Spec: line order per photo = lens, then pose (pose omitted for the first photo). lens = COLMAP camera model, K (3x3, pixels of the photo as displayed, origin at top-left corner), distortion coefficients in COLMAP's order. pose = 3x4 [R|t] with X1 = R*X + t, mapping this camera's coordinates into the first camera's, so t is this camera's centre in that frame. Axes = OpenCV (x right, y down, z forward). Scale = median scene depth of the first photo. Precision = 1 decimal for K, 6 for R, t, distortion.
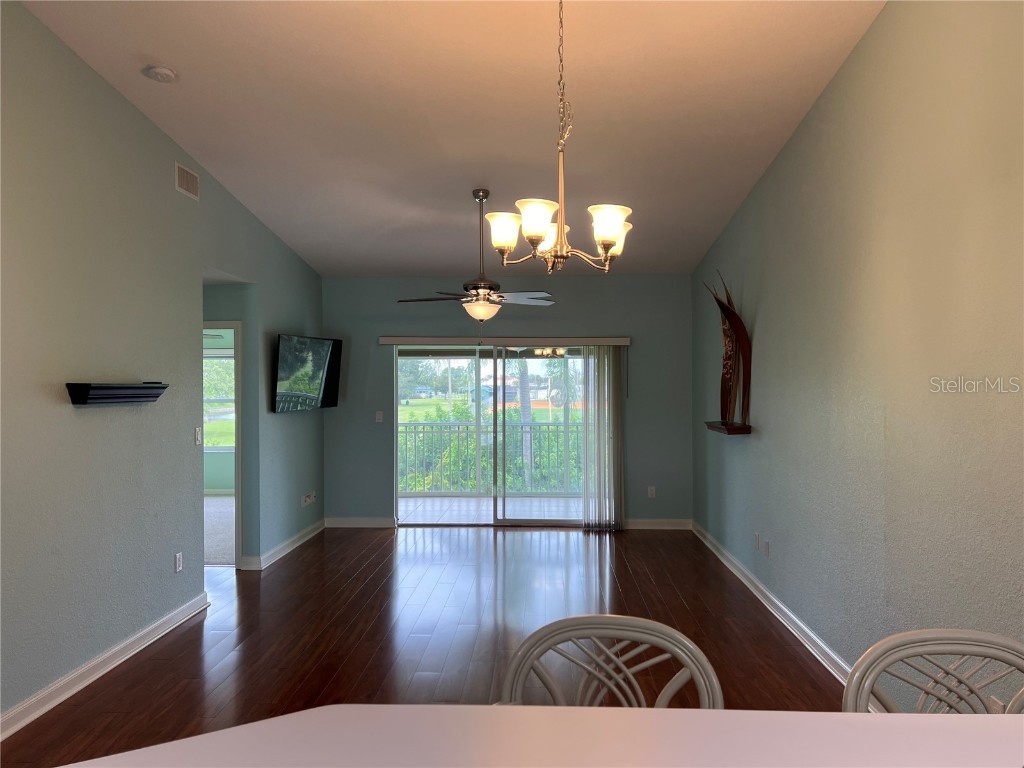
lens RADIAL K [[763.4, 0, 512.1], [0, 763.4, 386.2], [0, 0, 1]] dist [0.069308, -0.076006]
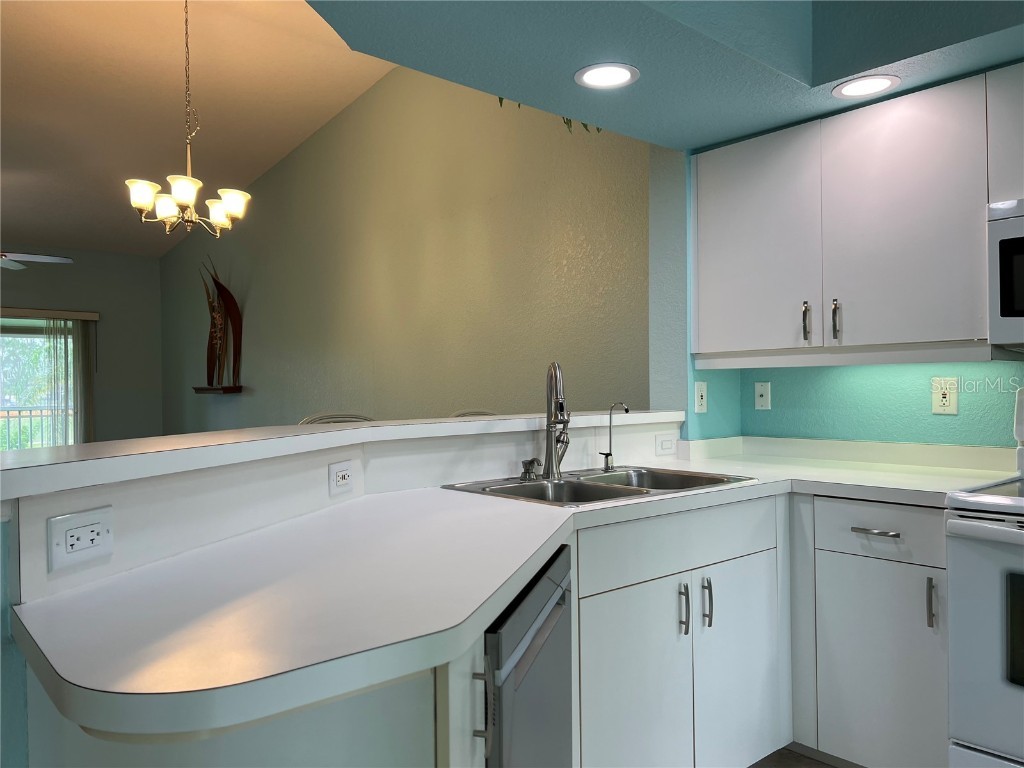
lens RADIAL K [[763.4, 0, 506.7], [0, 763.4, 386.4], [0, 0, 1]] dist [0.069308, -0.076006]
pose [[0.724838, -0.003993, 0.688907, -0.209682], [0.011123, 0.999921, -0.005907, 0.059650], [-0.688829, 0.011944, 0.724825, -0.160925]]
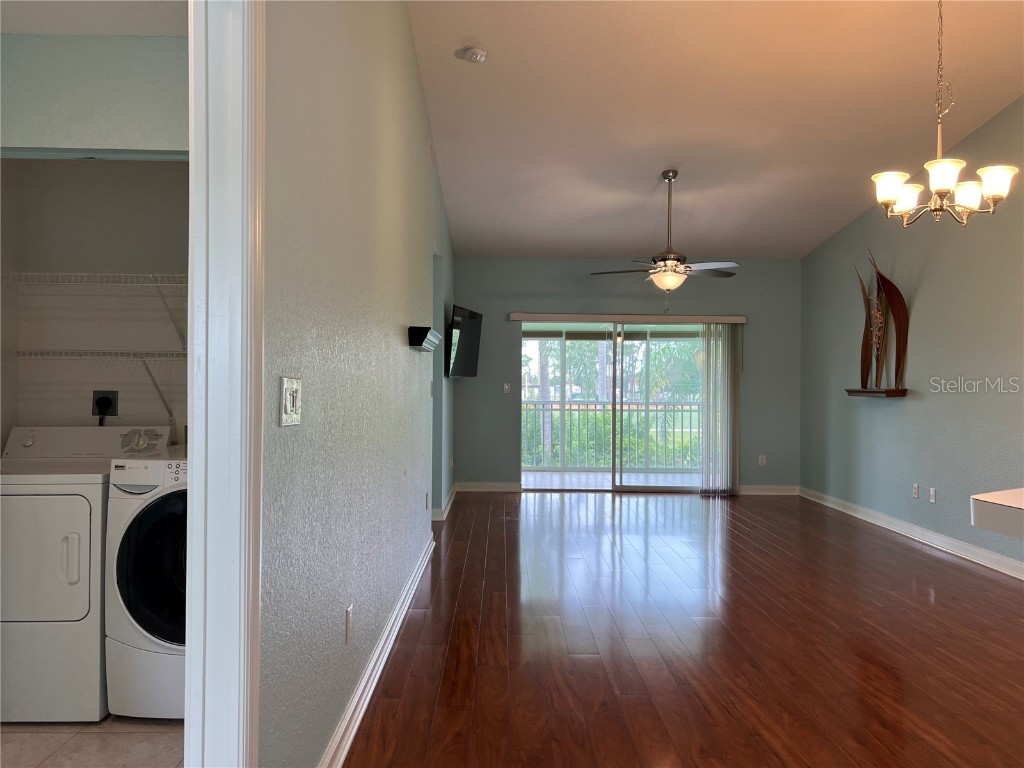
lens RADIAL K [[763.4, 0, 508.7], [0, 763.4, 386.1], [0, 0, 1]] dist [0.069308, -0.076006]
pose [[0.998462, 0.011681, 0.054201, -0.302216], [-0.011556, 0.999930, -0.002622, 0.052756], [-0.054228, 0.001992, 0.998527, -0.078753]]
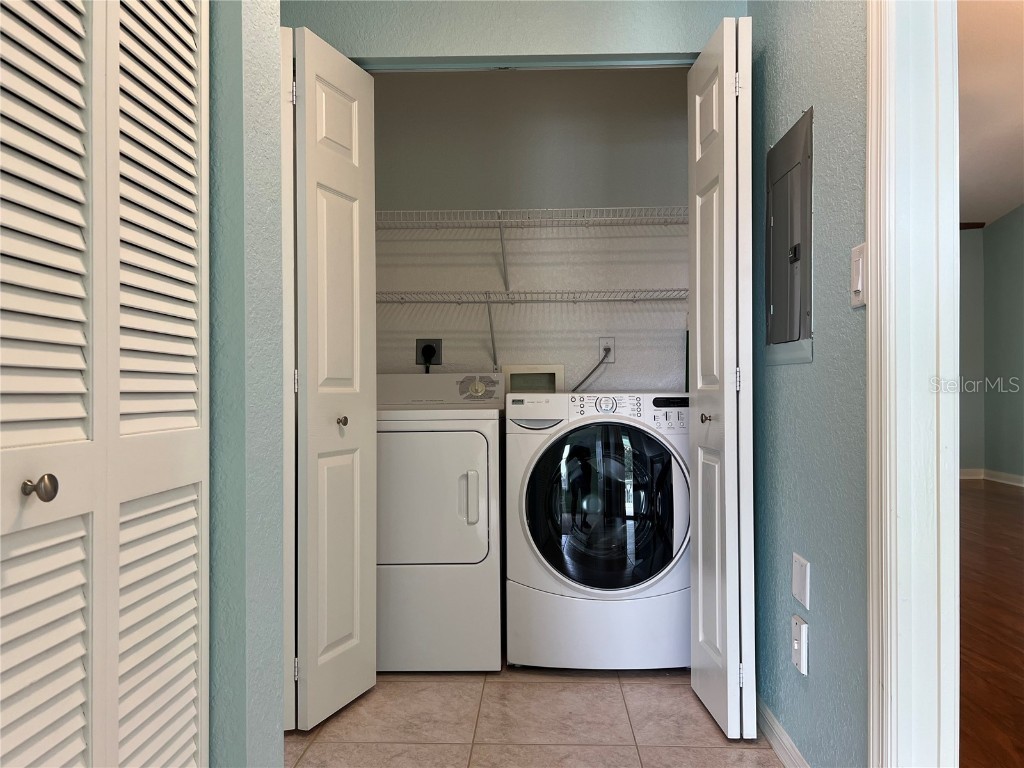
lens RADIAL K [[763.4, 0, 513.8], [0, 763.4, 391.5], [0, 0, 1]] dist [0.069308, -0.076006]
pose [[0.999995, -0.000339, -0.003130, -0.498362], [0.000328, 0.999993, -0.003602, 0.096029], [0.003131, 0.003601, 0.999989, -0.039376]]
